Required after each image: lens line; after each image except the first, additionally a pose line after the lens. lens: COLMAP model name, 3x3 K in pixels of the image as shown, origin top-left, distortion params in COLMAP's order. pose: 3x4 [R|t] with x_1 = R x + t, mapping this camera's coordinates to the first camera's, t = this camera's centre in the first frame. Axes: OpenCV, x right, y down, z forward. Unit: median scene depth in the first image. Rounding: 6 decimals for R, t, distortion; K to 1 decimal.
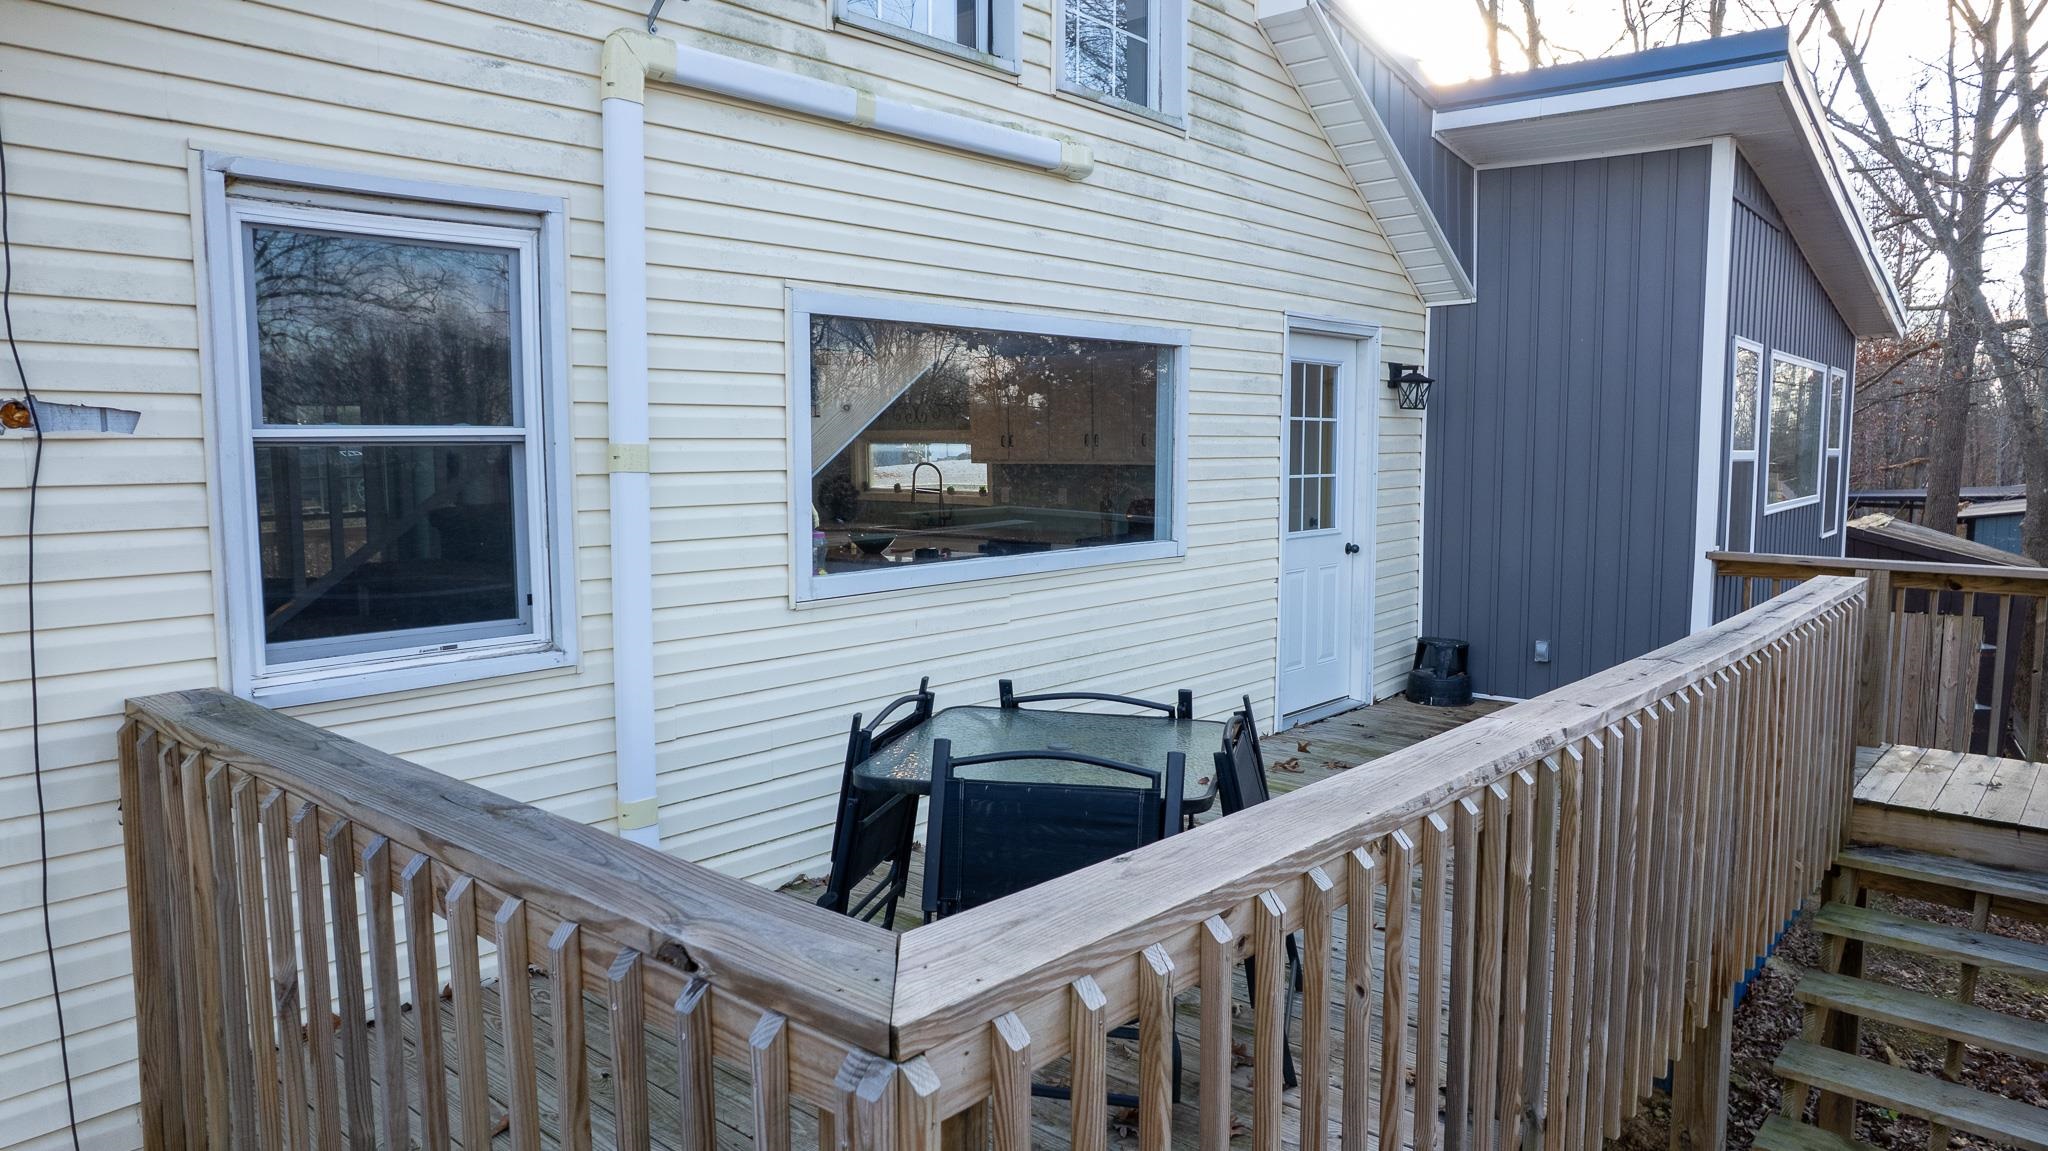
lens RADIAL K [[1329.5, 0, 1024.9], [0, 1329.5, 572.5], [0, 0, 1]] dist [-0.004652, 0.000041]
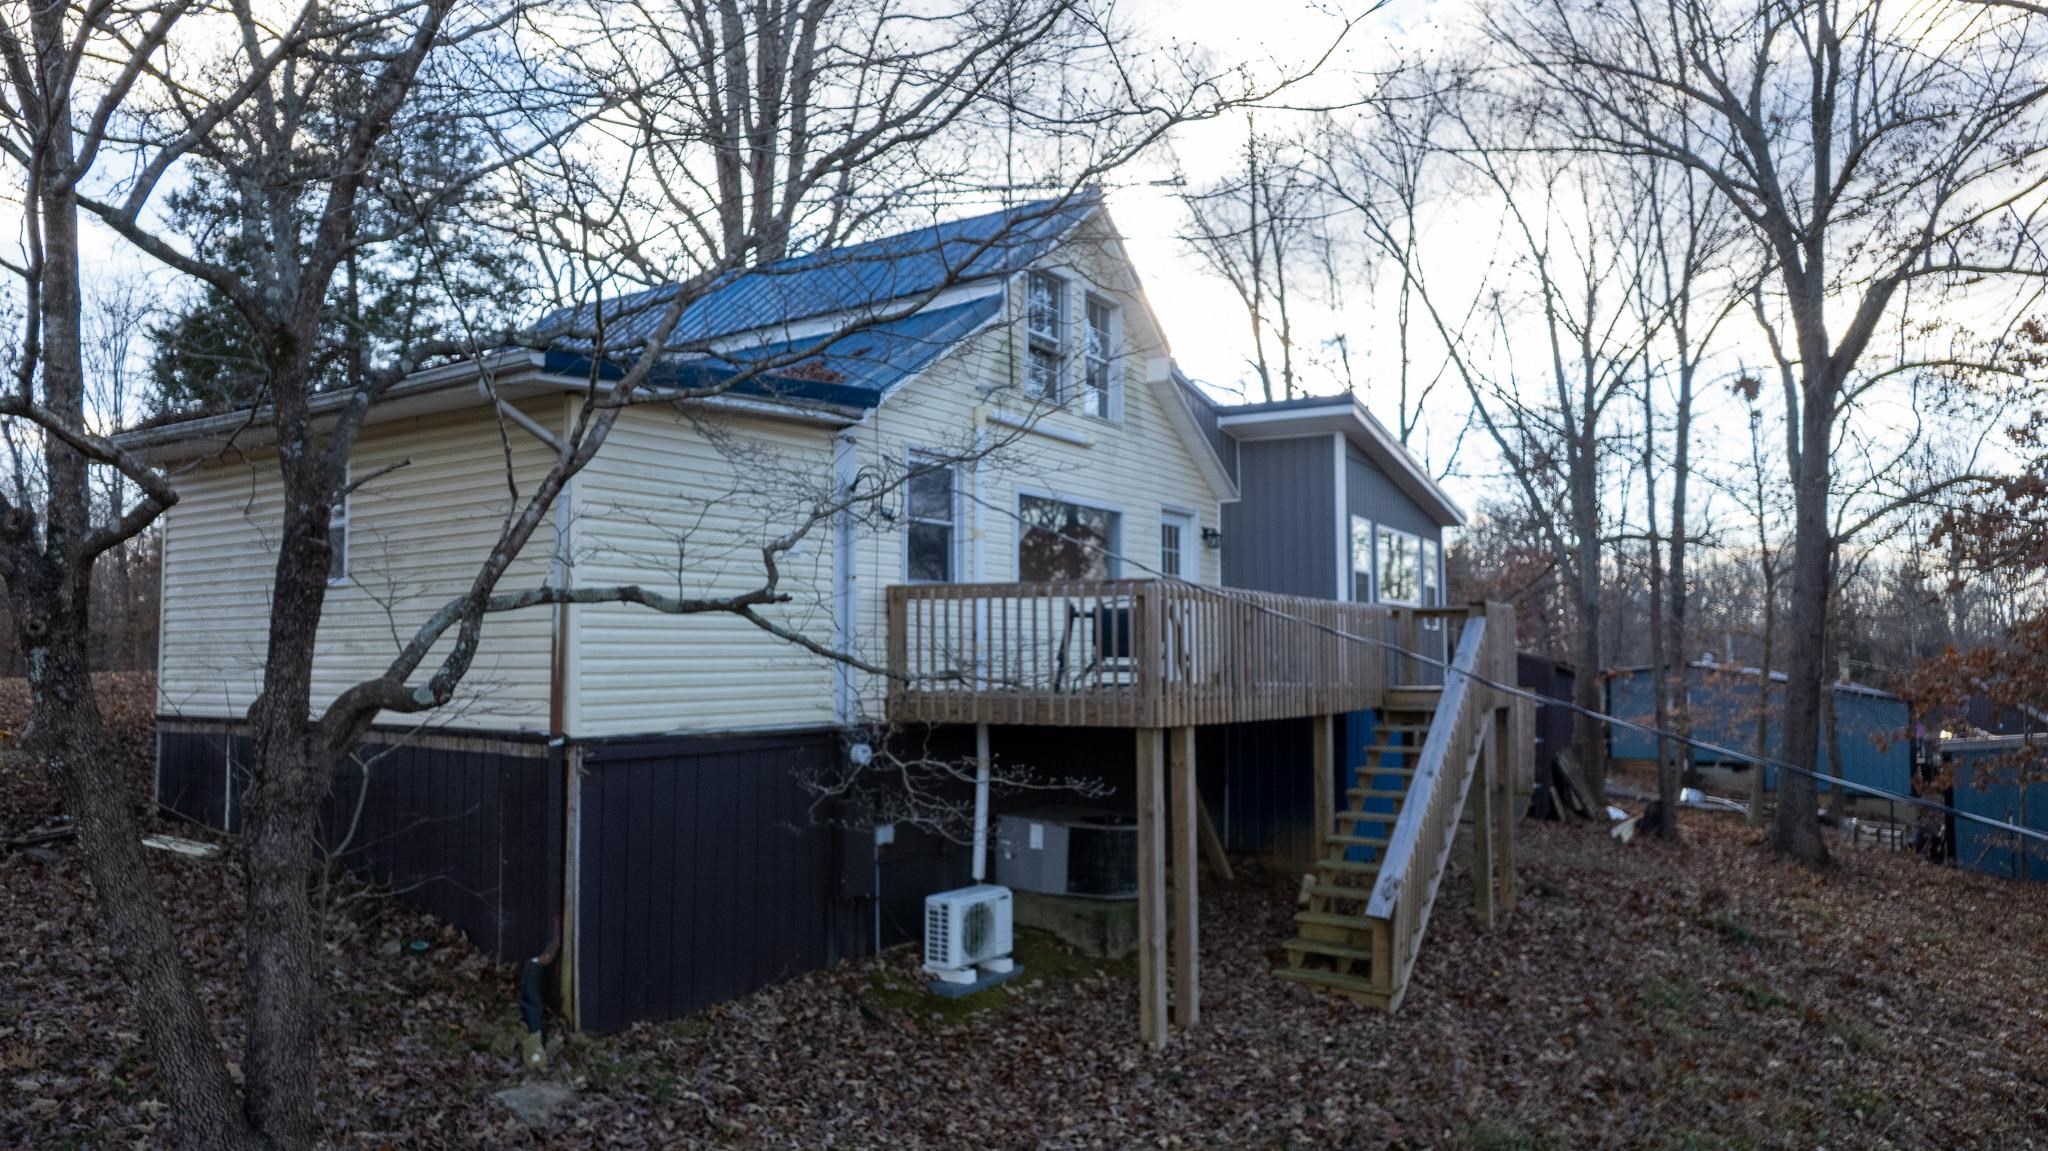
lens RADIAL K [[1329.5, 0, 1022.1], [0, 1329.5, 580.5], [0, 0, 1]] dist [-0.004652, 0.000041]
pose [[0.989571, 0.004062, 0.143990, -0.348426], [0.019478, 0.986648, -0.161695, 0.288192], [-0.142725, 0.162814, 0.976279, -1.124807]]
